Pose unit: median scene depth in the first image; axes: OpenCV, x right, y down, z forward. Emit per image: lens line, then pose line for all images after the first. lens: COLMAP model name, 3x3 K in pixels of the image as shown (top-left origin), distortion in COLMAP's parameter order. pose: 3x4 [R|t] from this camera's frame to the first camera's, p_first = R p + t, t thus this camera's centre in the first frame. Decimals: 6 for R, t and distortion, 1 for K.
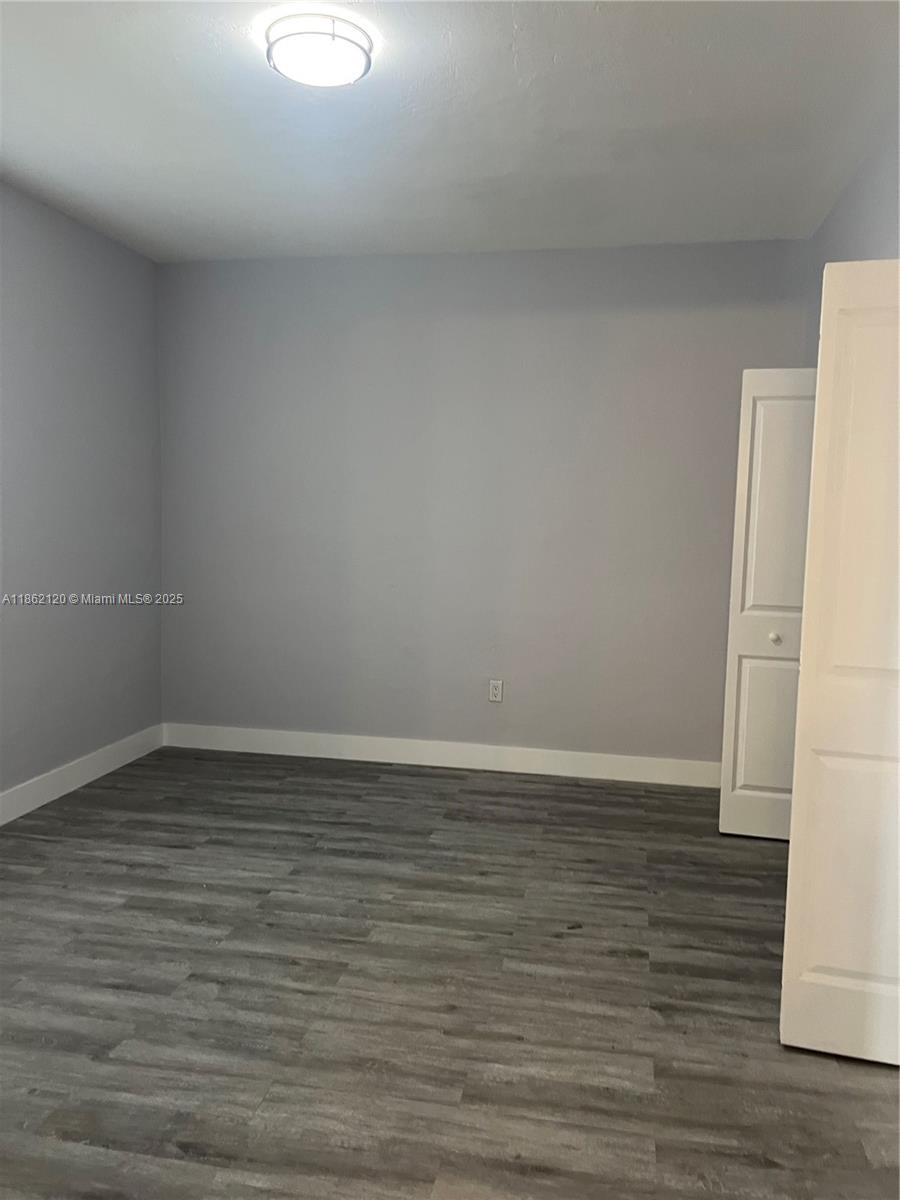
lens RADIAL K [[908.2, 0, 450.6], [0, 908.2, 602.7], [0, 0, 1]] dist [0.037023, -0.053212]
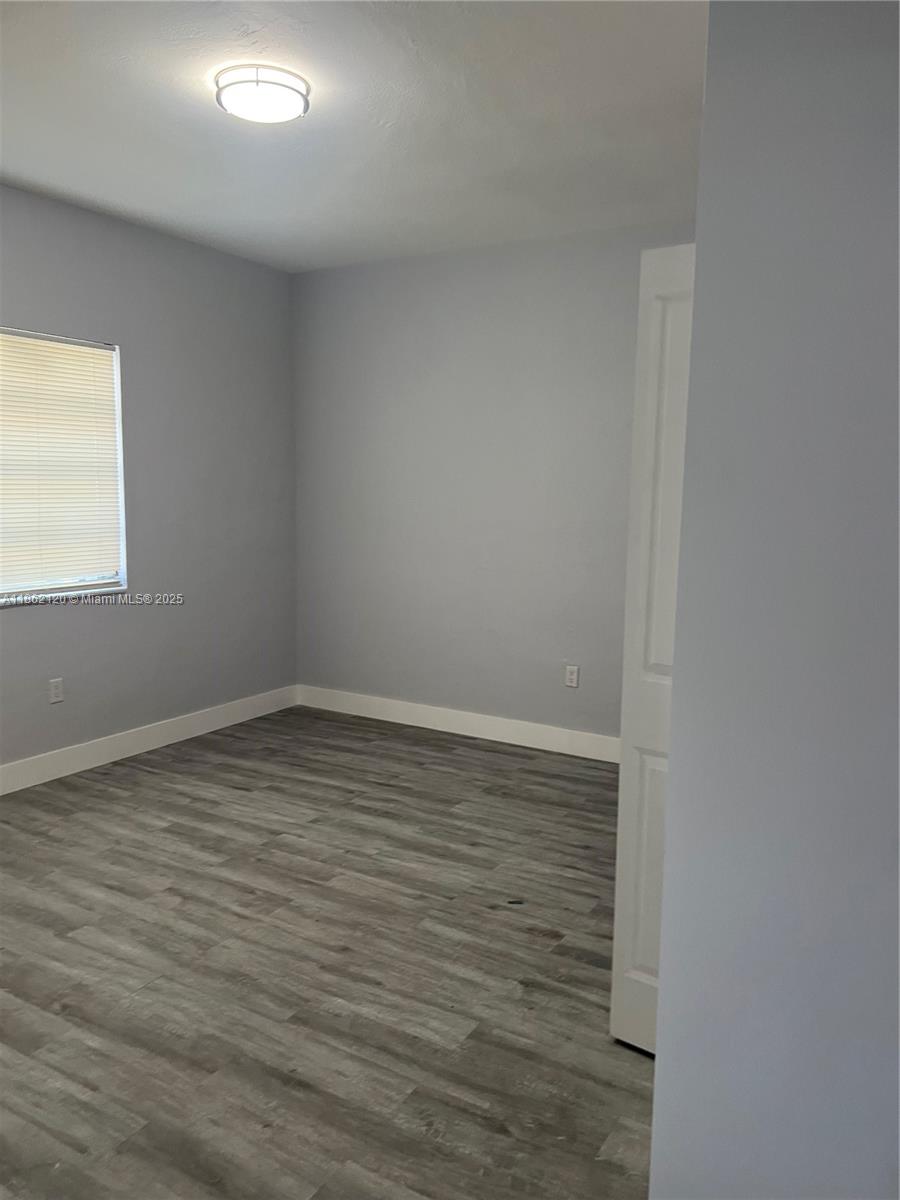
lens RADIAL K [[908.2, 0, 411.7], [0, 908.2, 611.4], [0, 0, 1]] dist [0.037023, -0.053212]
pose [[0.934379, 0.041042, -0.353908, 0.416397], [-0.028861, 0.998797, 0.039633, -0.014791], [0.355109, -0.026818, 0.934440, -0.004424]]
